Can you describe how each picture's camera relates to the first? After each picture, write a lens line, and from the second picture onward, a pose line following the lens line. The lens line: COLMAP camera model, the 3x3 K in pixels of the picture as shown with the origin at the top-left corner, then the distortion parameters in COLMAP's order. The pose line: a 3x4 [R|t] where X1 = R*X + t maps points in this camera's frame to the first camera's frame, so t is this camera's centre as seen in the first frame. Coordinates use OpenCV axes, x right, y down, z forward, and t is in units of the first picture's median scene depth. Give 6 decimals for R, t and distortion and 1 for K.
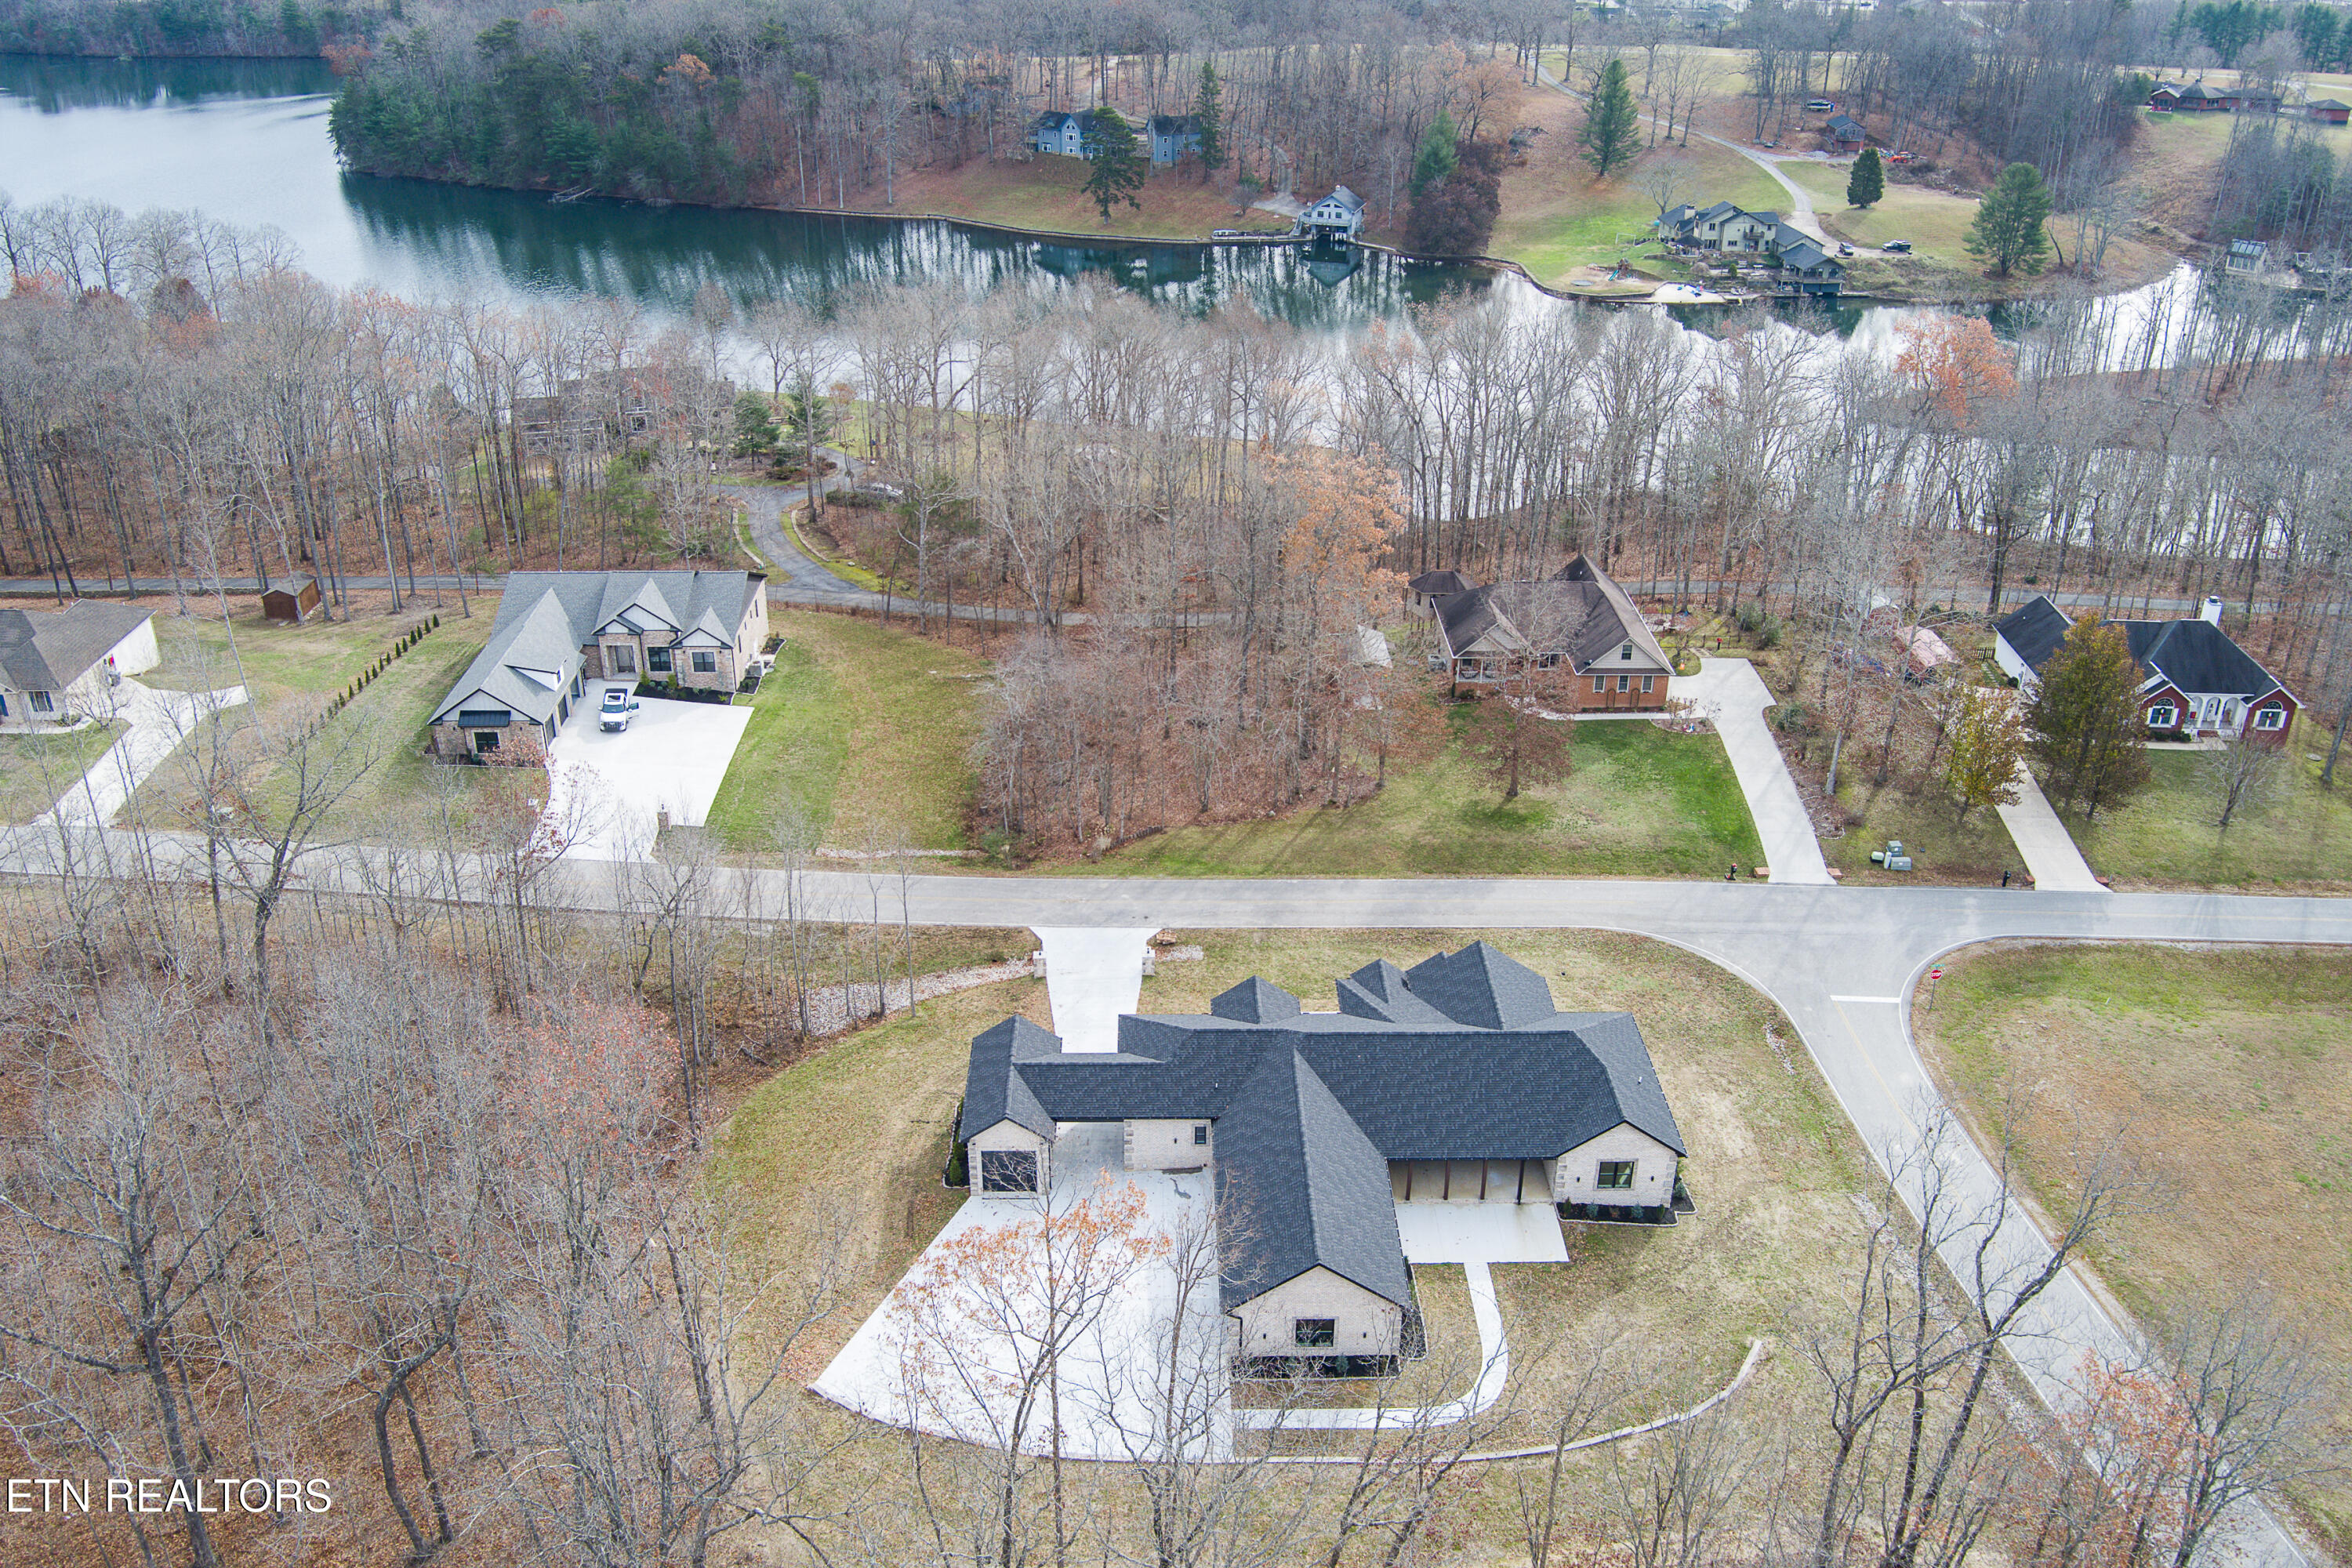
lens RADIAL K [[1959.4, 0, 1180.9], [0, 1959.4, 782.7], [0, 0, 1]] dist [-0.067298, 0.010172]
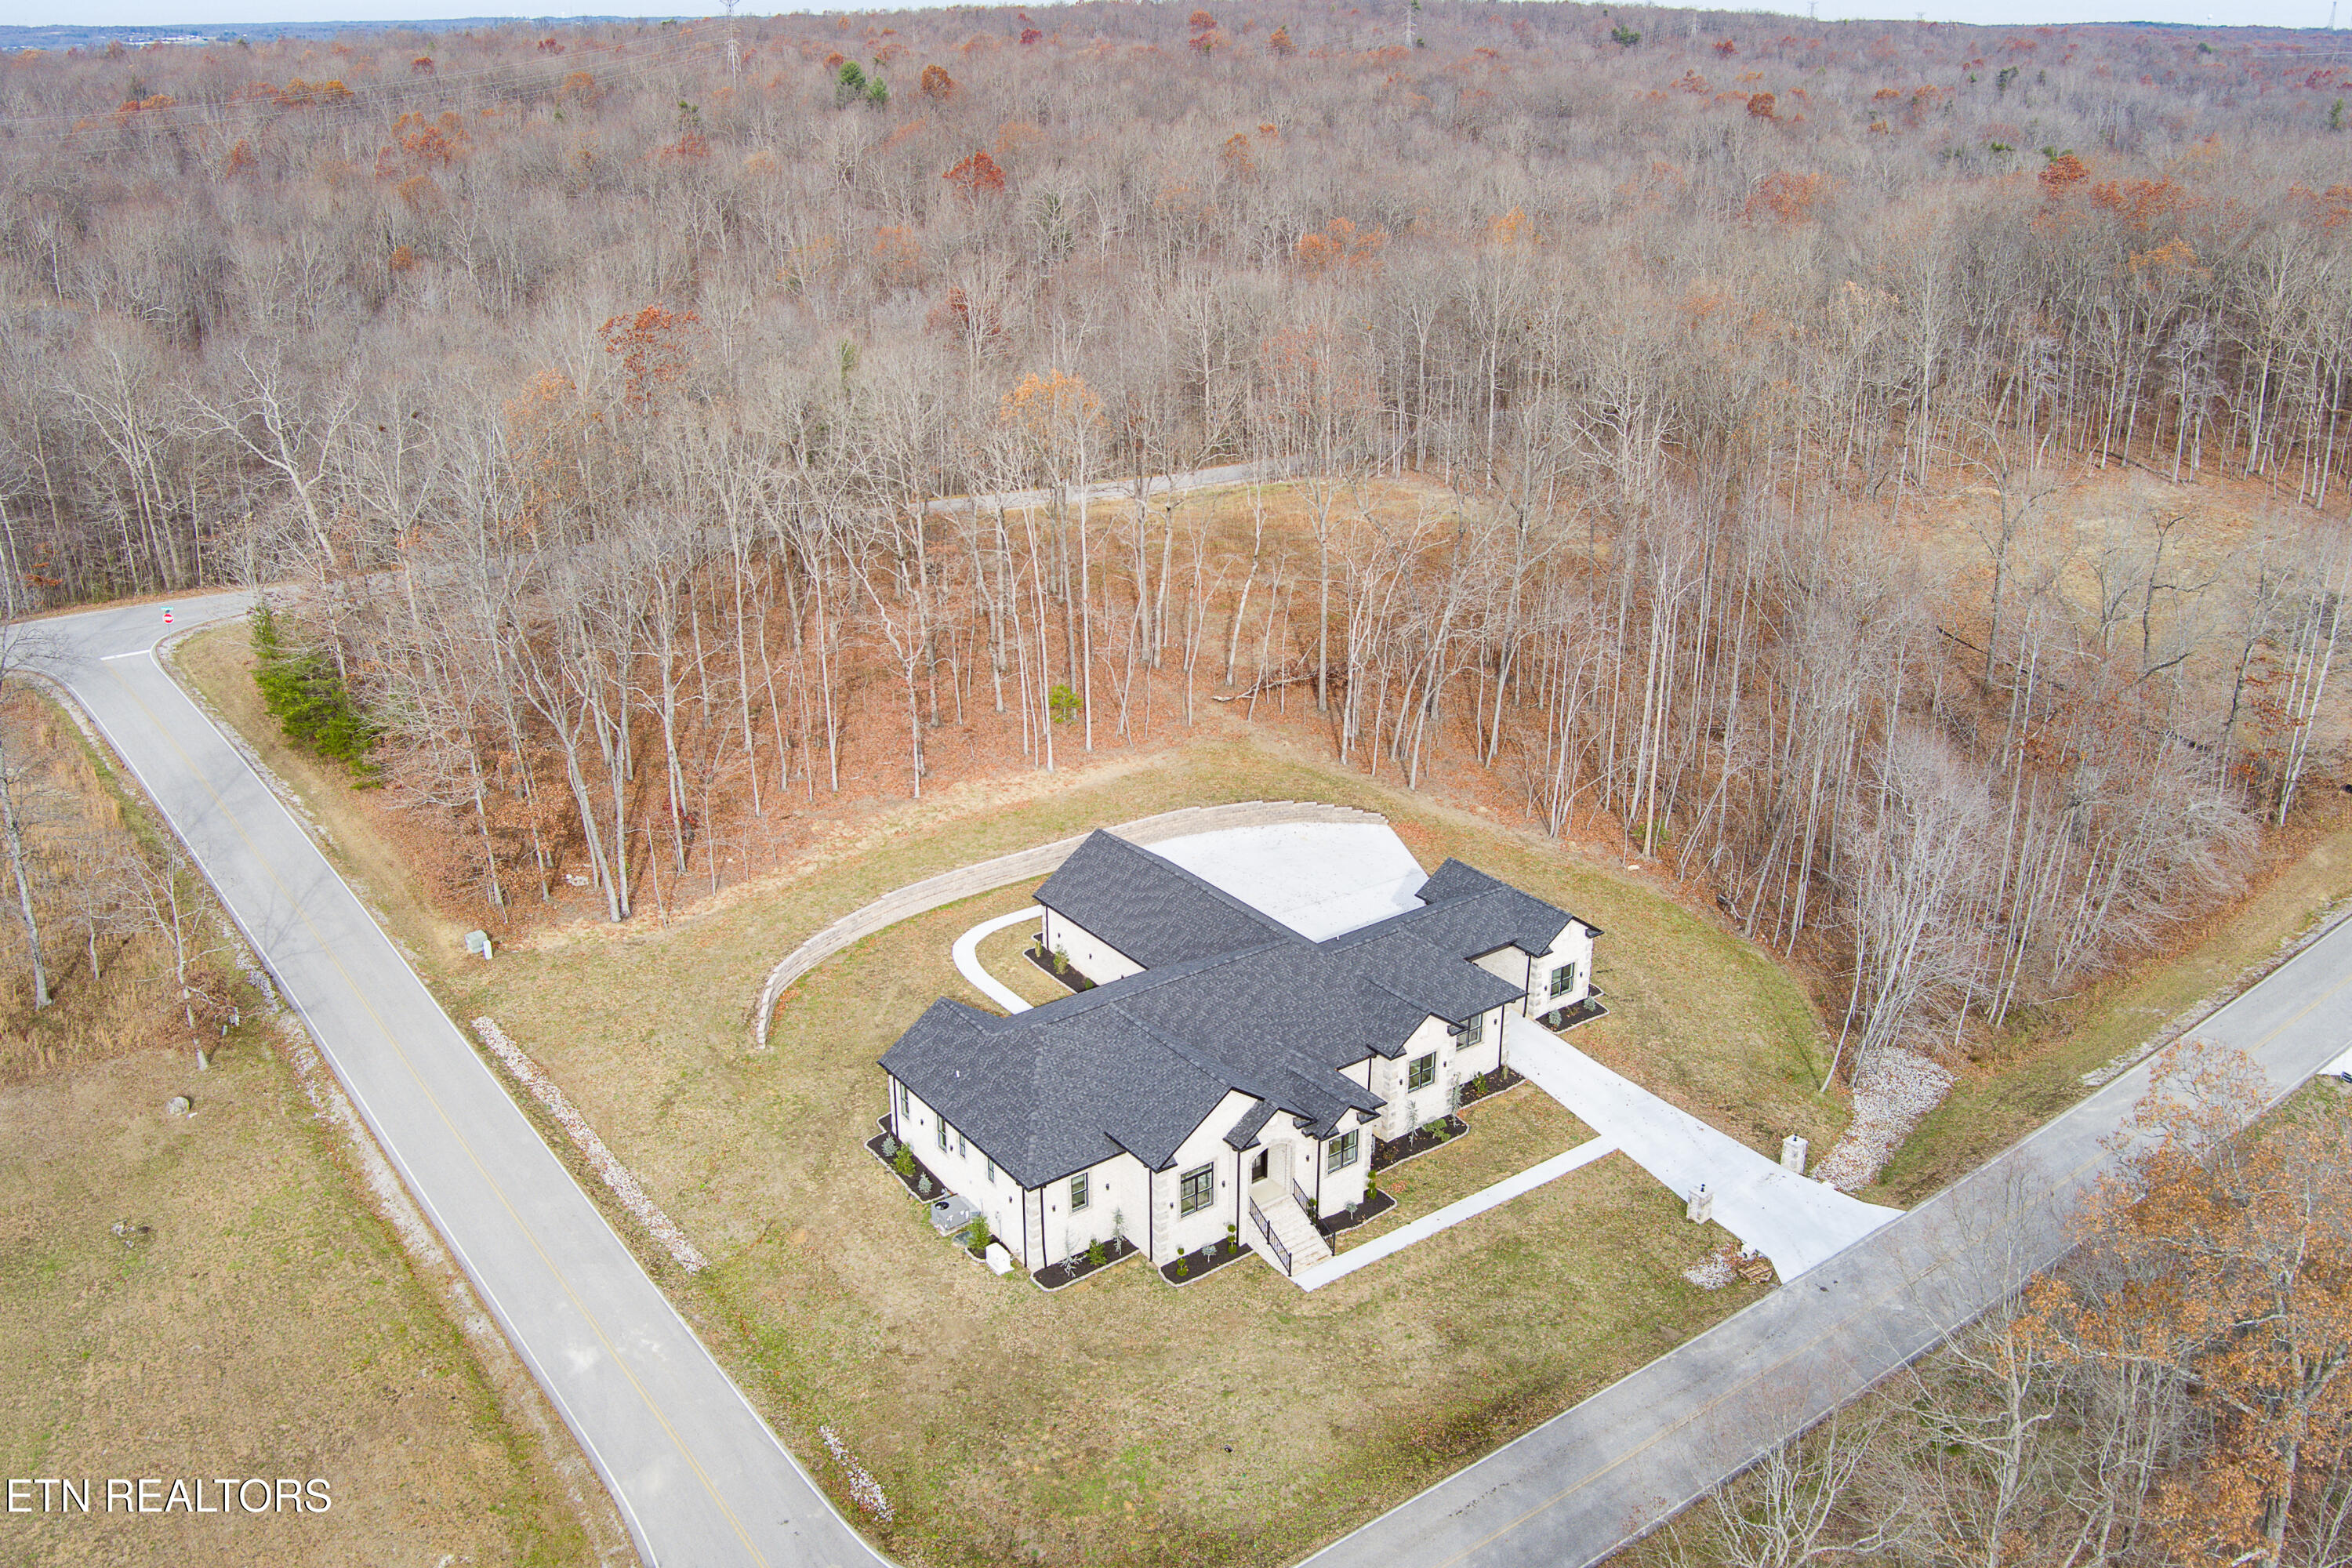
lens RADIAL K [[1959.4, 0, 1179.2], [0, 1959.4, 795.6], [0, 0, 1]] dist [-0.067298, 0.010172]
pose [[-0.818632, 0.212051, -0.533738, 0.394817], [-0.261157, 0.690258, 0.674790, -0.357574], [0.511507, 0.691794, -0.509688, 0.947173]]
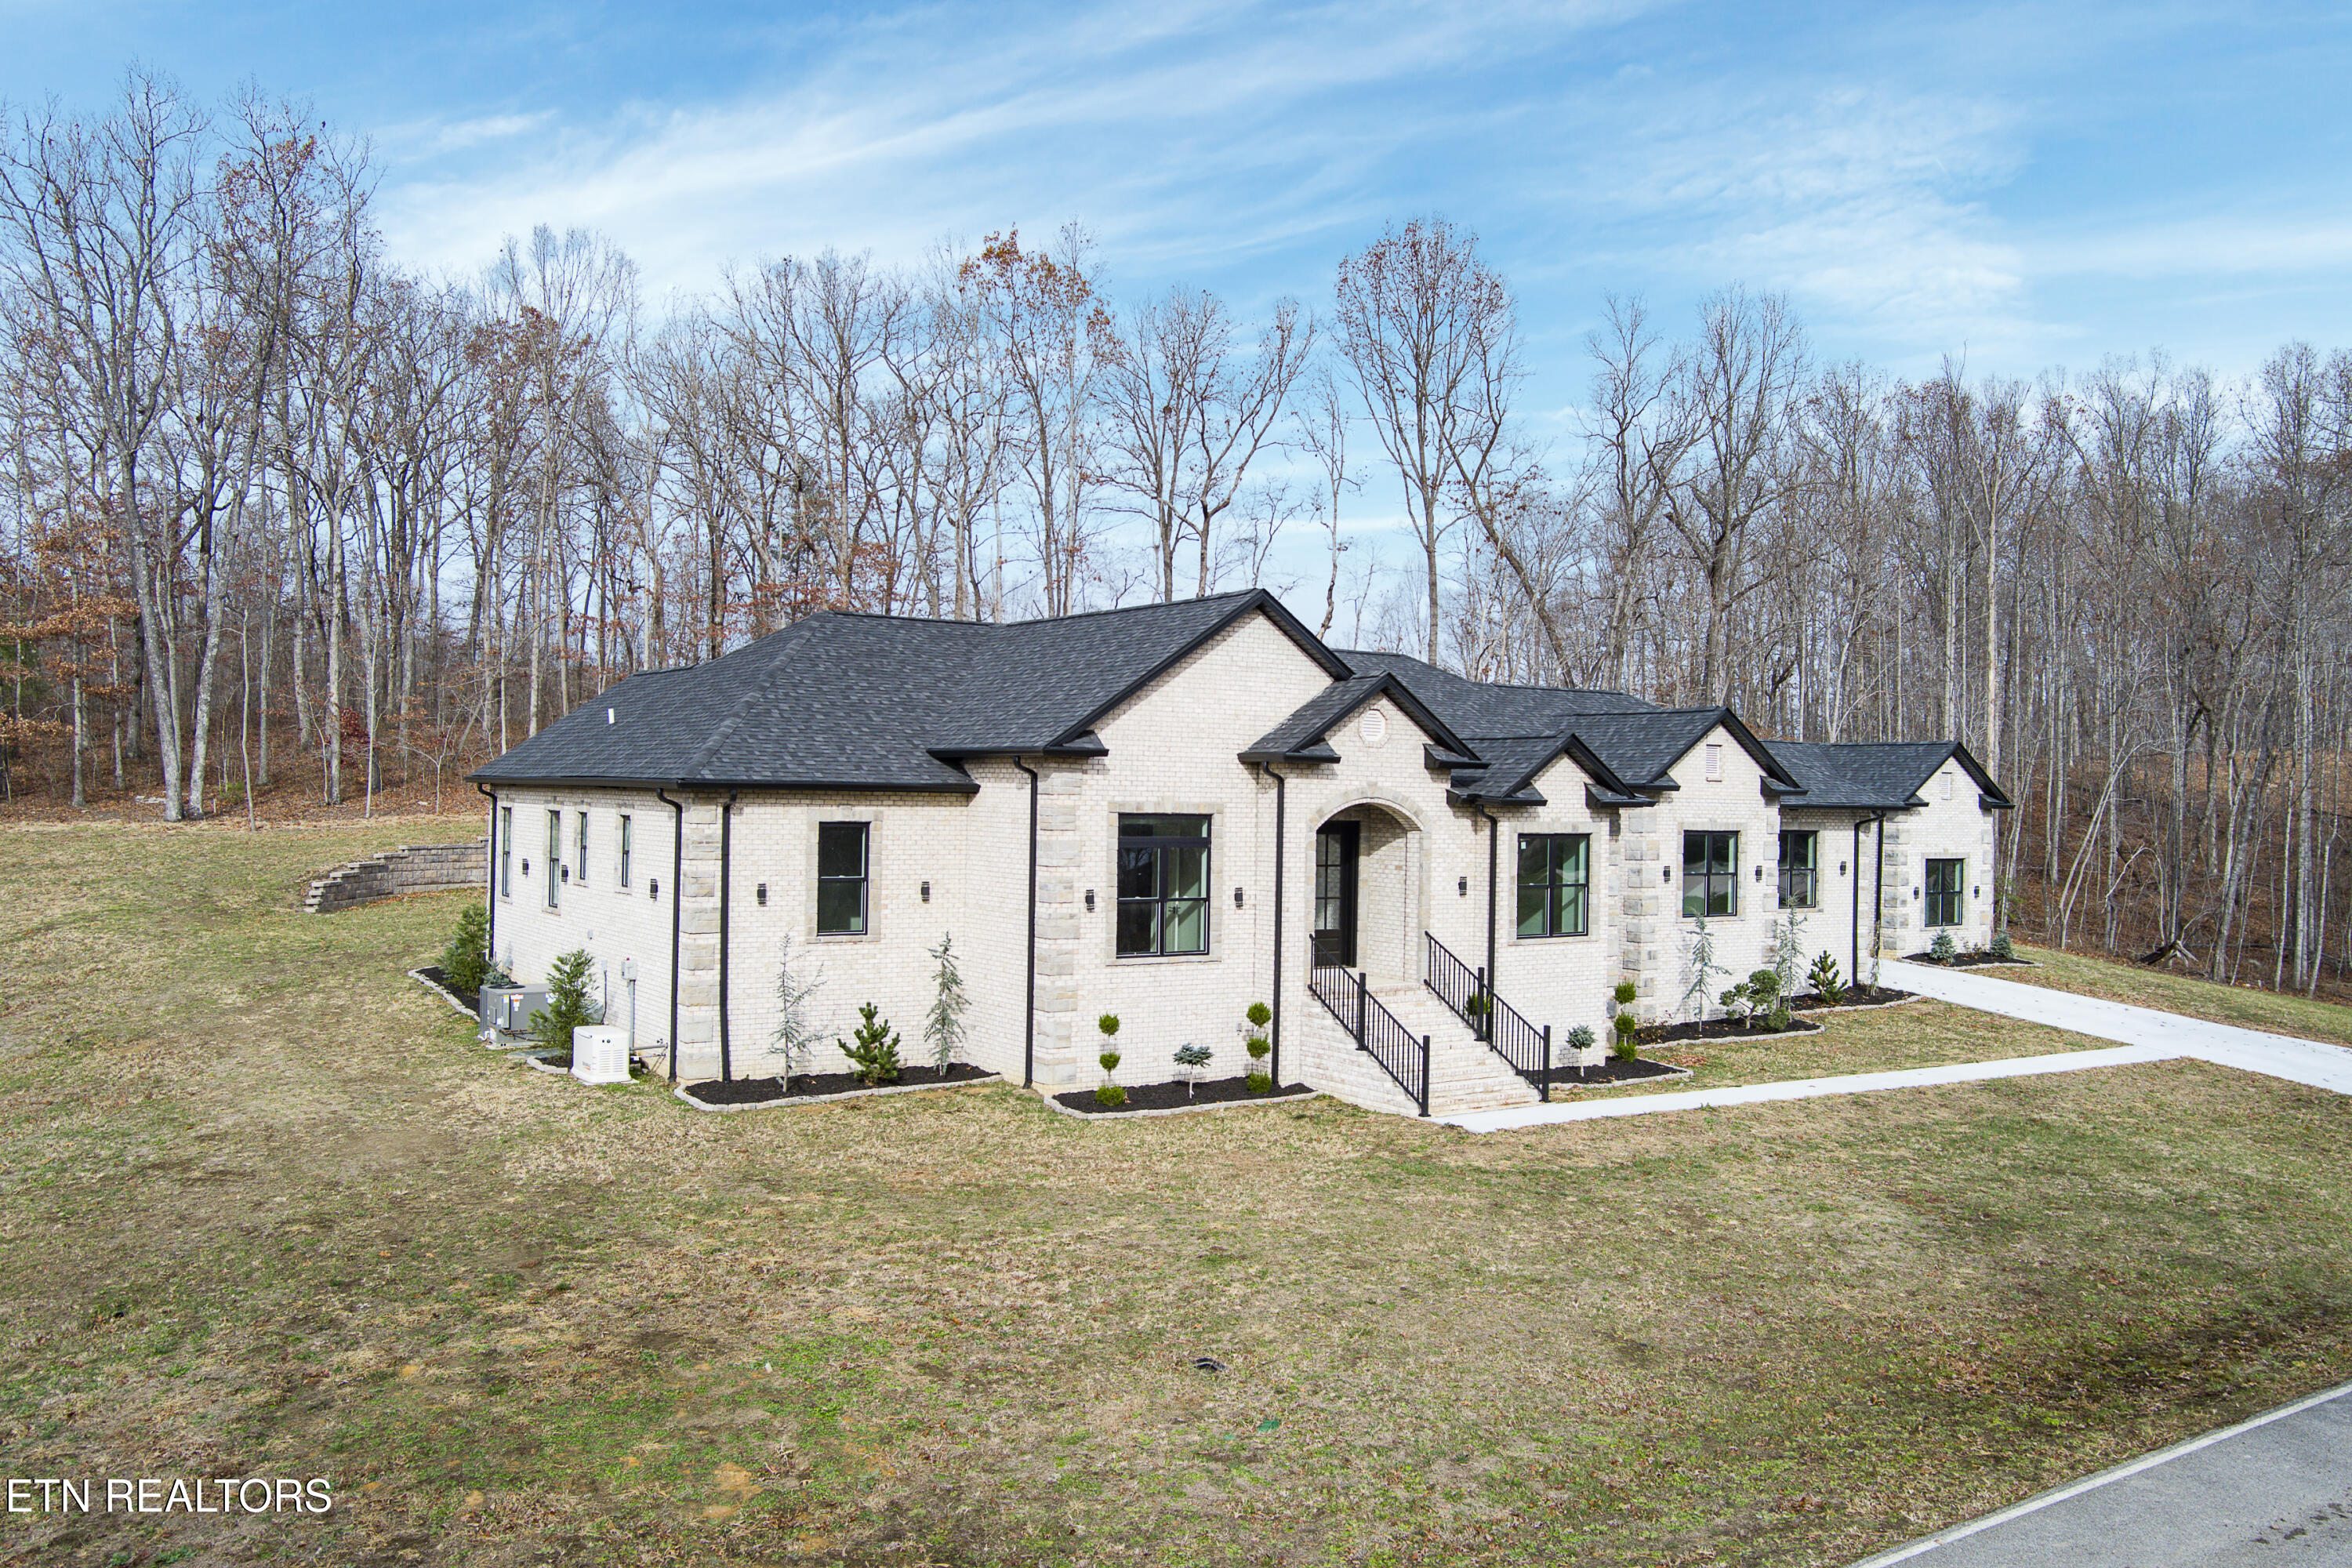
lens RADIAL K [[1902.9, 0, 1177.6], [0, 1902.9, 785.8], [0, 0, 1]] dist [-0.073900, 0.002574]
pose [[-0.842405, -0.026853, -0.538175, 0.225240], [-0.265812, 0.889488, 0.371692, 0.005446], [0.468719, 0.456168, -0.756447, 0.889558]]
